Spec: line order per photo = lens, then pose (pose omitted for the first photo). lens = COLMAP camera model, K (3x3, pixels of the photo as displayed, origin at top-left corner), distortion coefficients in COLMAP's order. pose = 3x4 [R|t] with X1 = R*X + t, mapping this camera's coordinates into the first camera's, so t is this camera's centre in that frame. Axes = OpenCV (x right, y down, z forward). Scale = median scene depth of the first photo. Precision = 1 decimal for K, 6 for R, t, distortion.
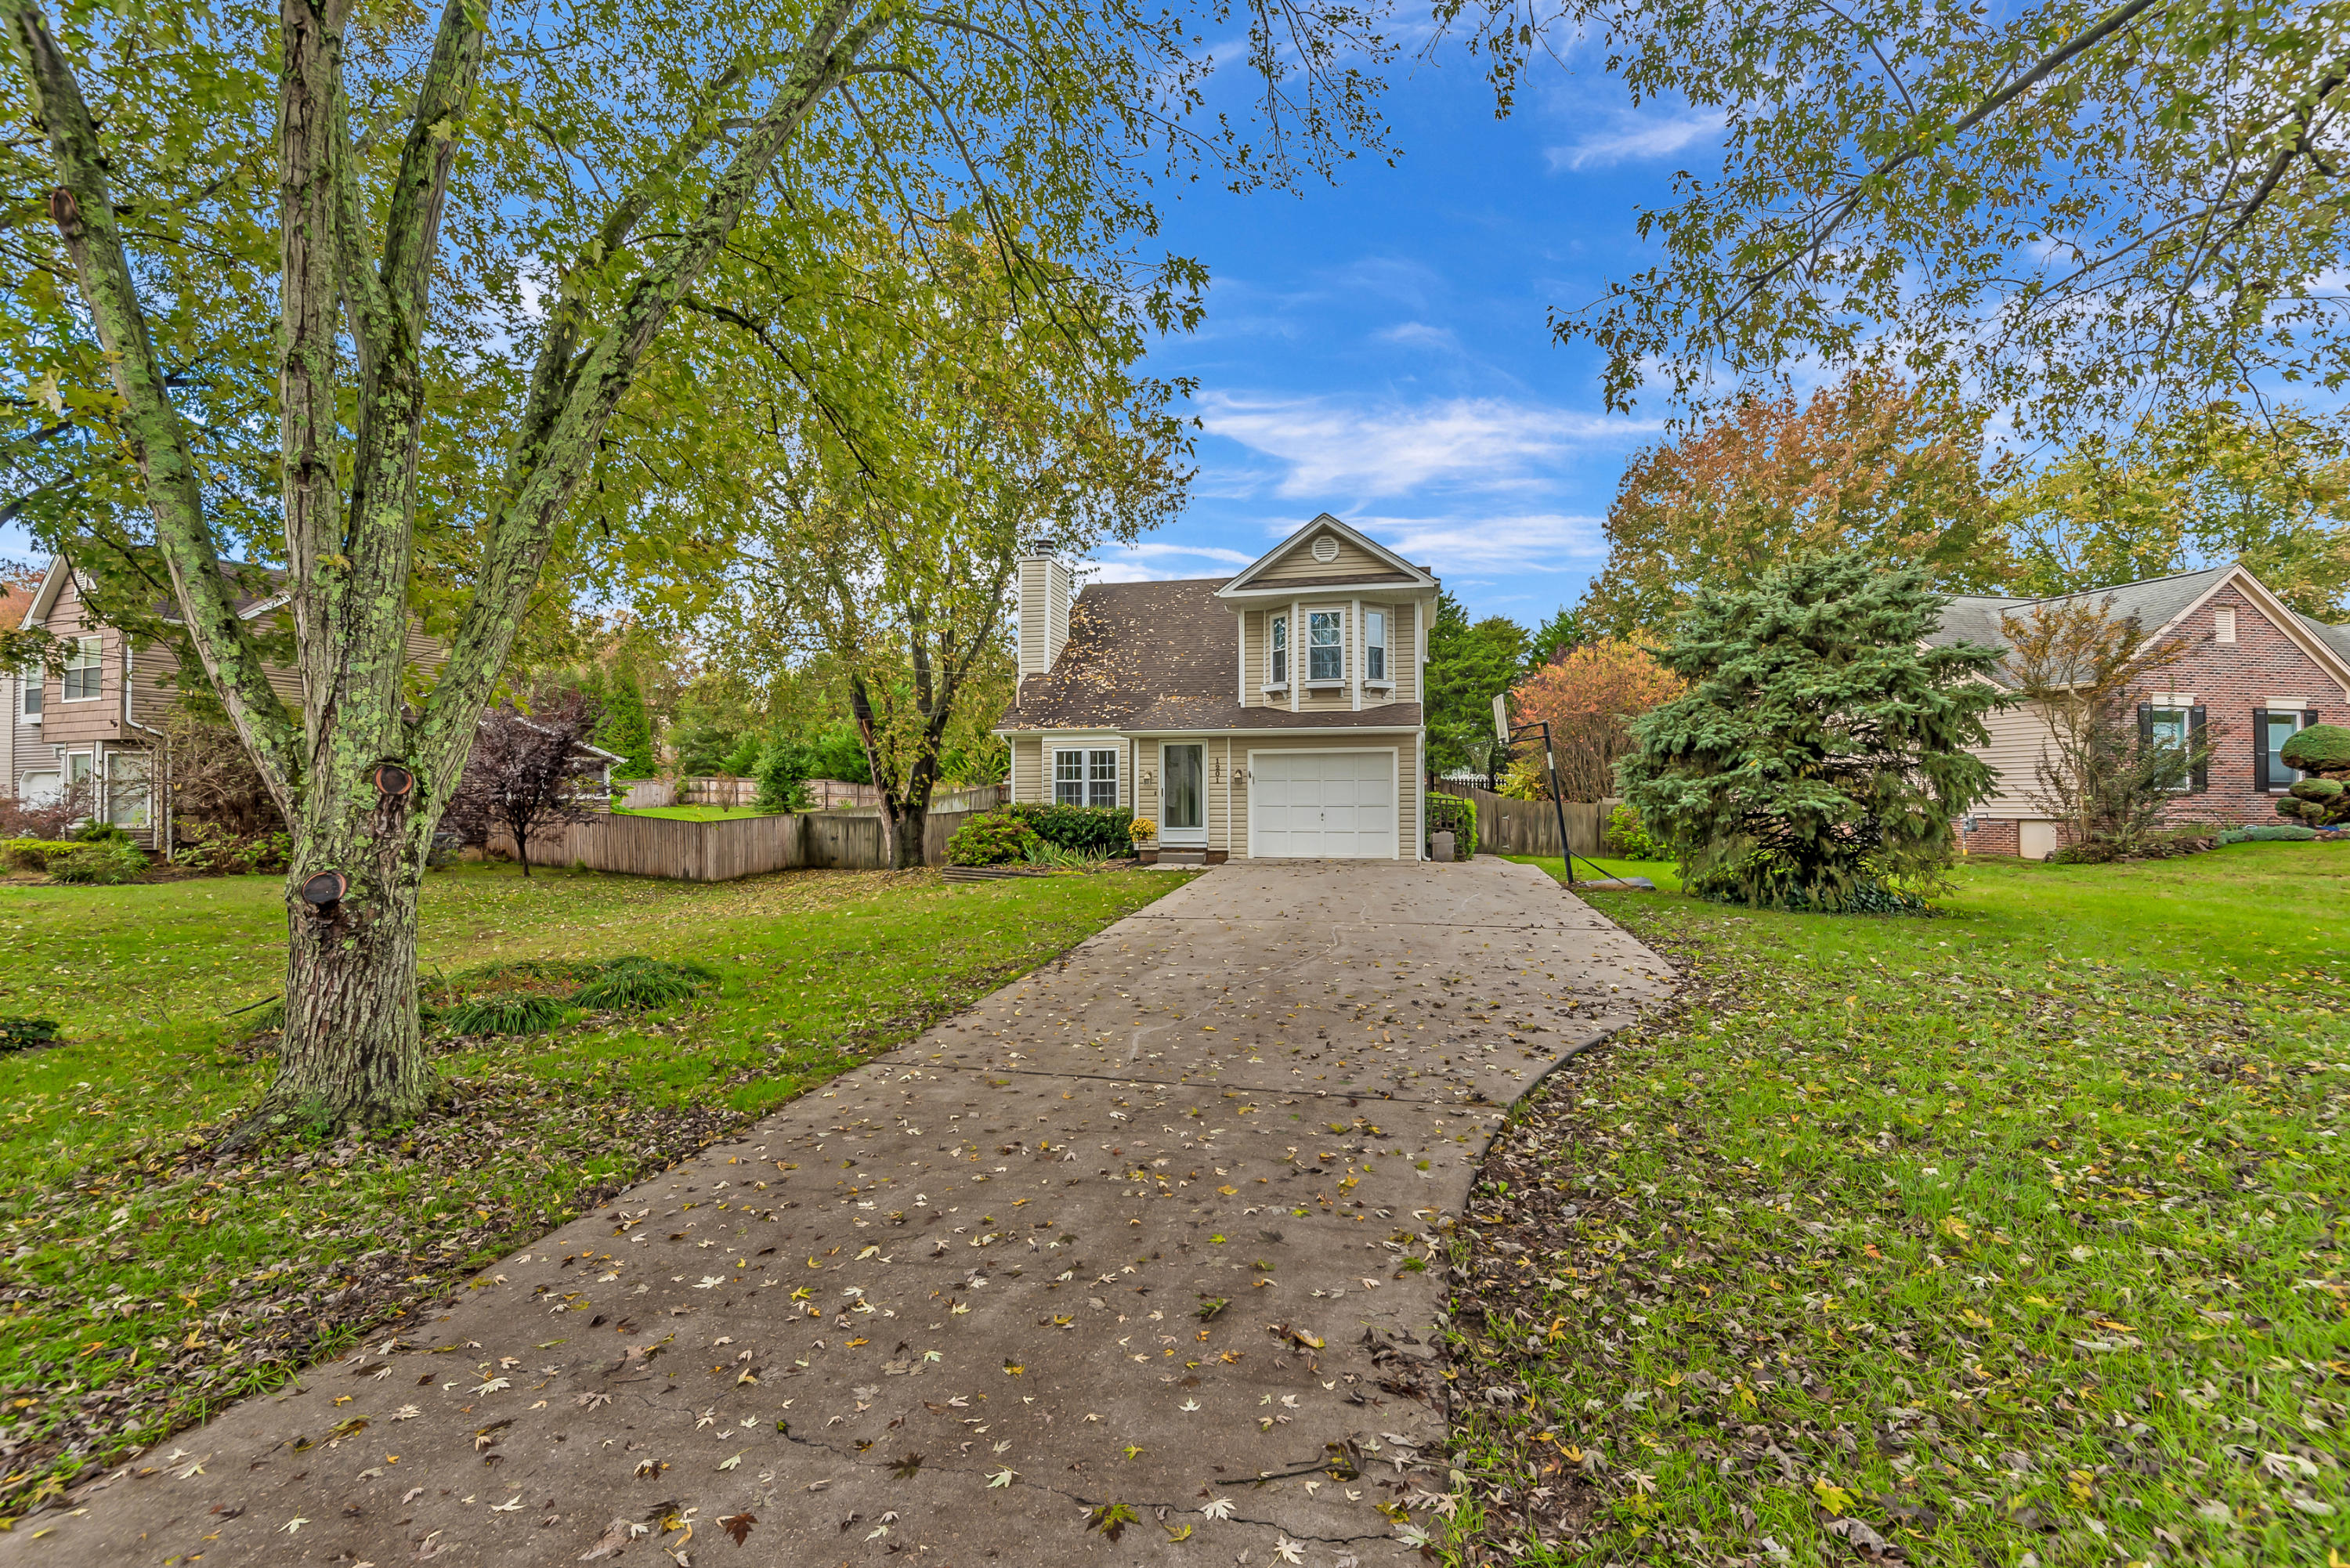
lens RADIAL K [[1084.8, 0, 1175.2], [0, 1084.8, 785.8], [0, 0, 1]] dist [-0.001976, -0.001132]
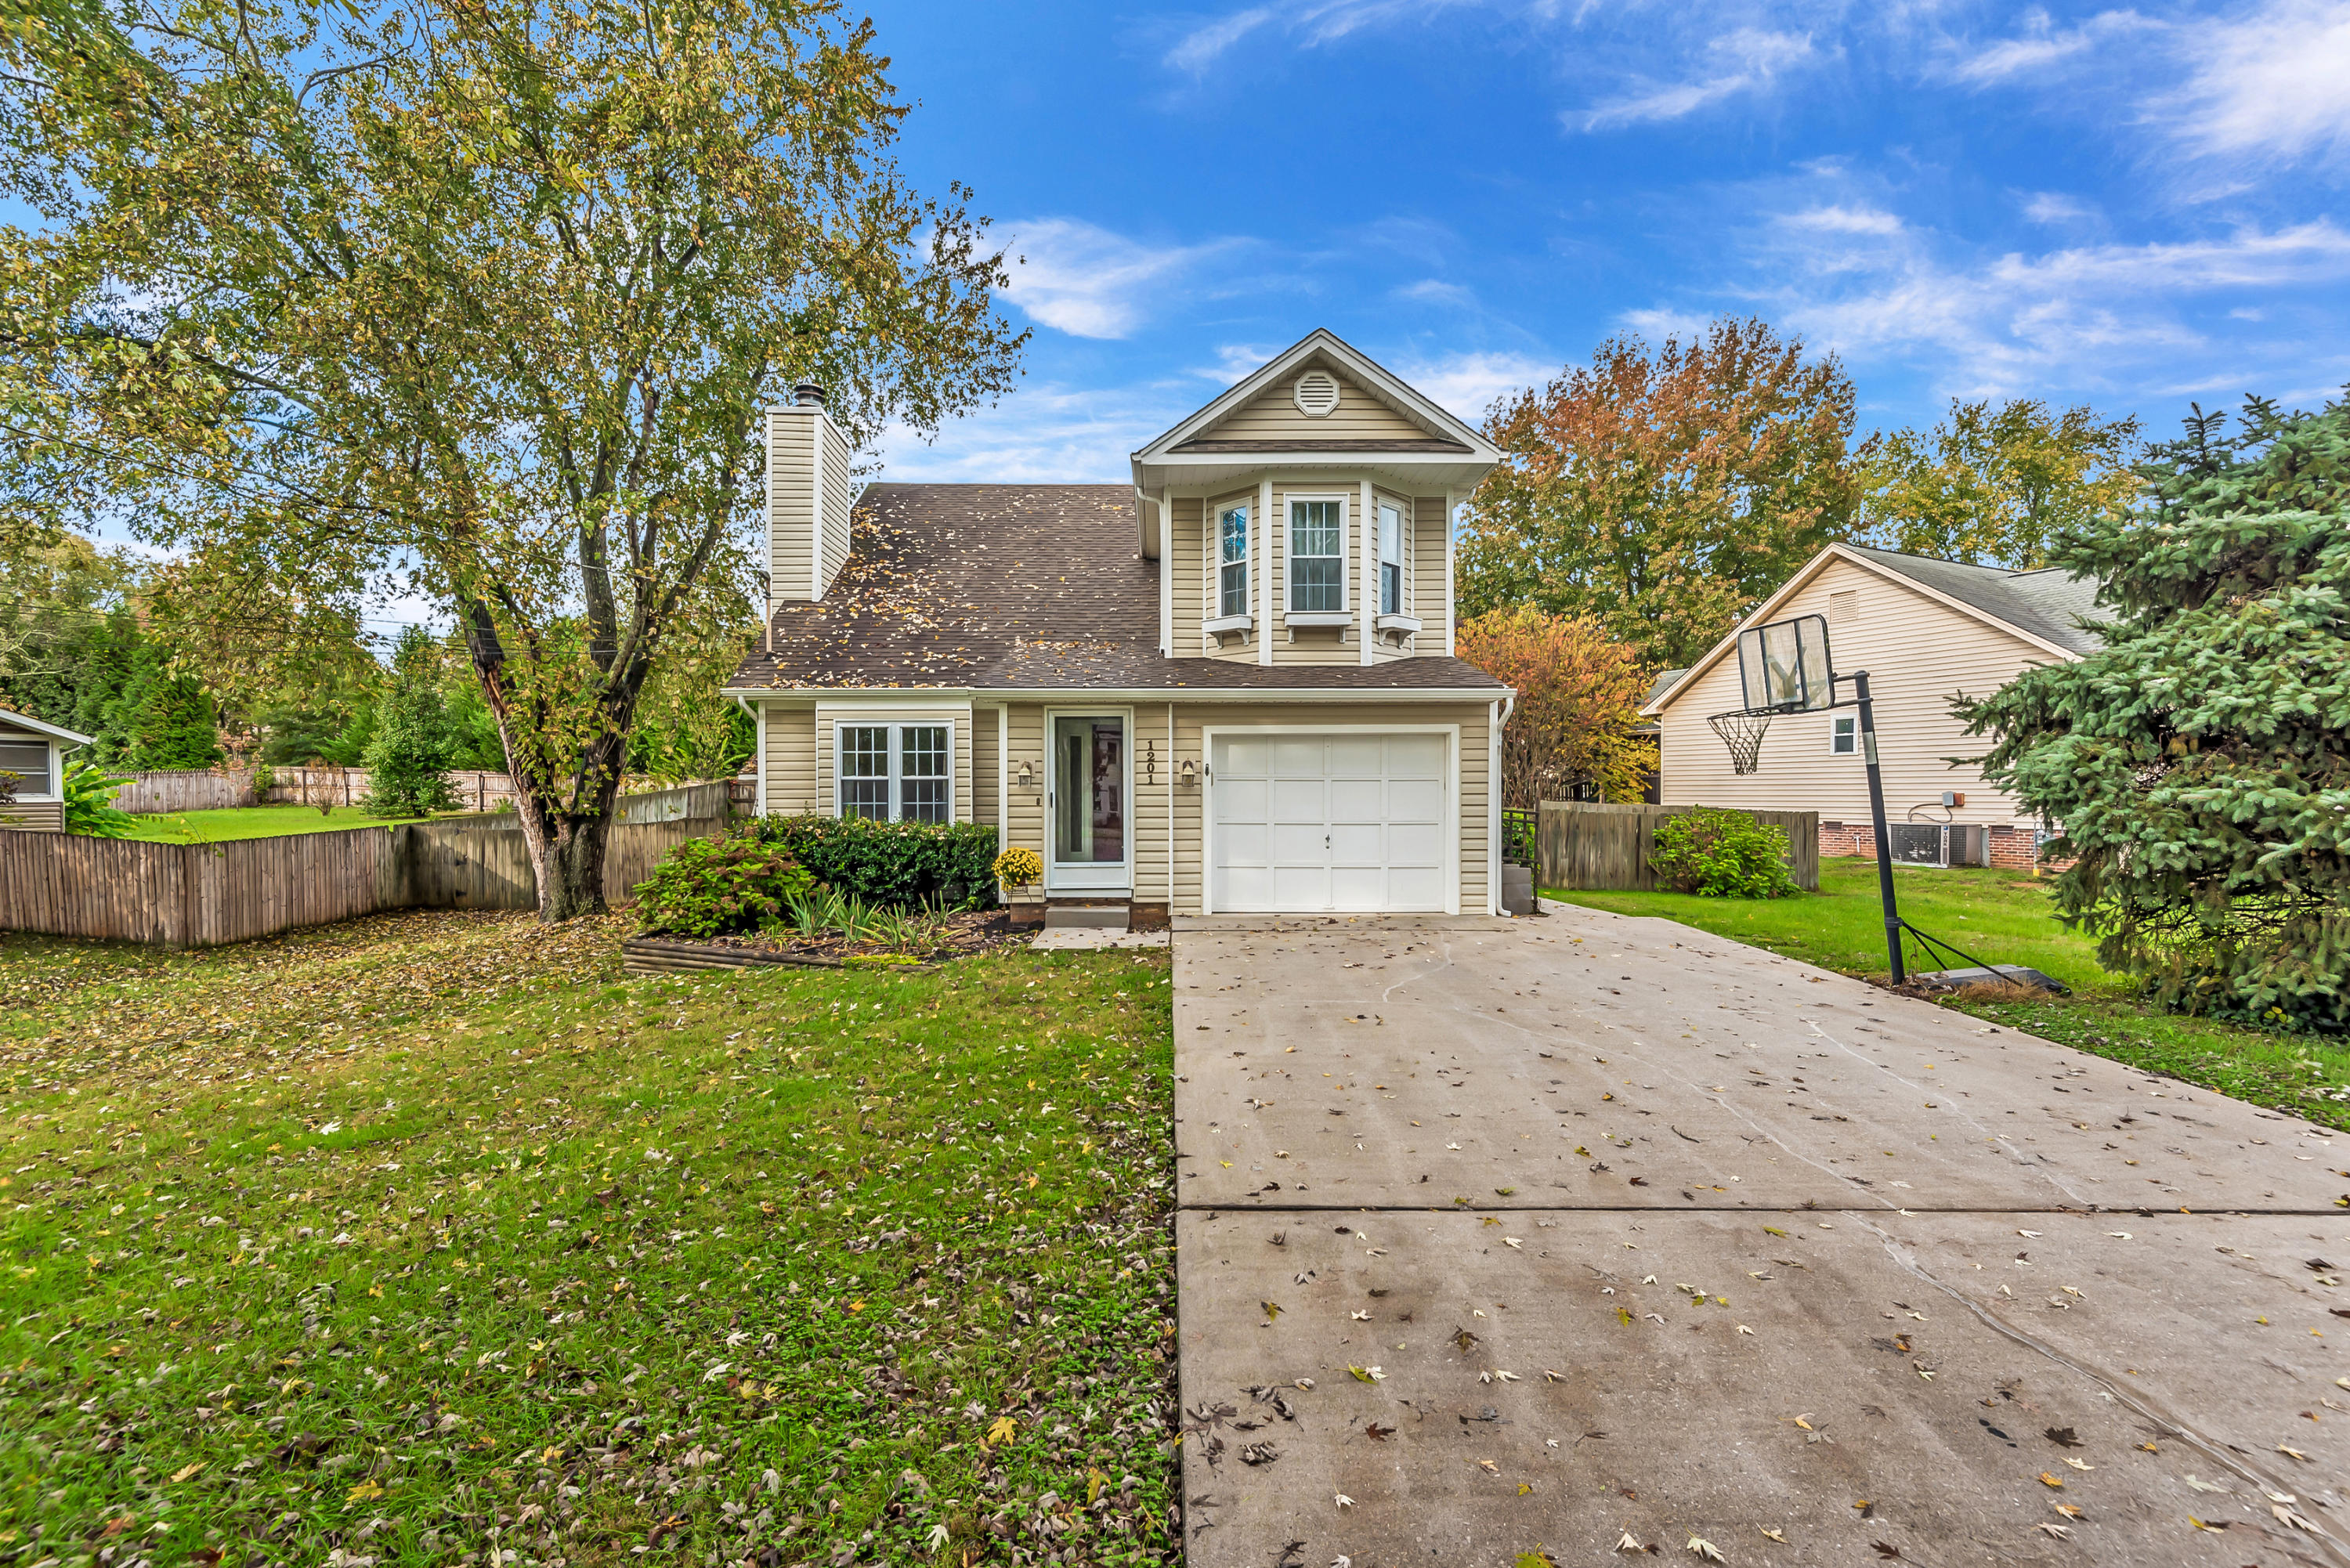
lens RADIAL K [[1084.8, 0, 1197.1], [0, 1084.8, 819.3], [0, 0, 1]] dist [-0.001976, -0.001132]
pose [[0.969062, -0.006376, 0.246736, -0.072420], [-0.003048, 0.999281, 0.037796, -0.005202], [-0.246800, -0.037378, 0.968345, 0.411352]]
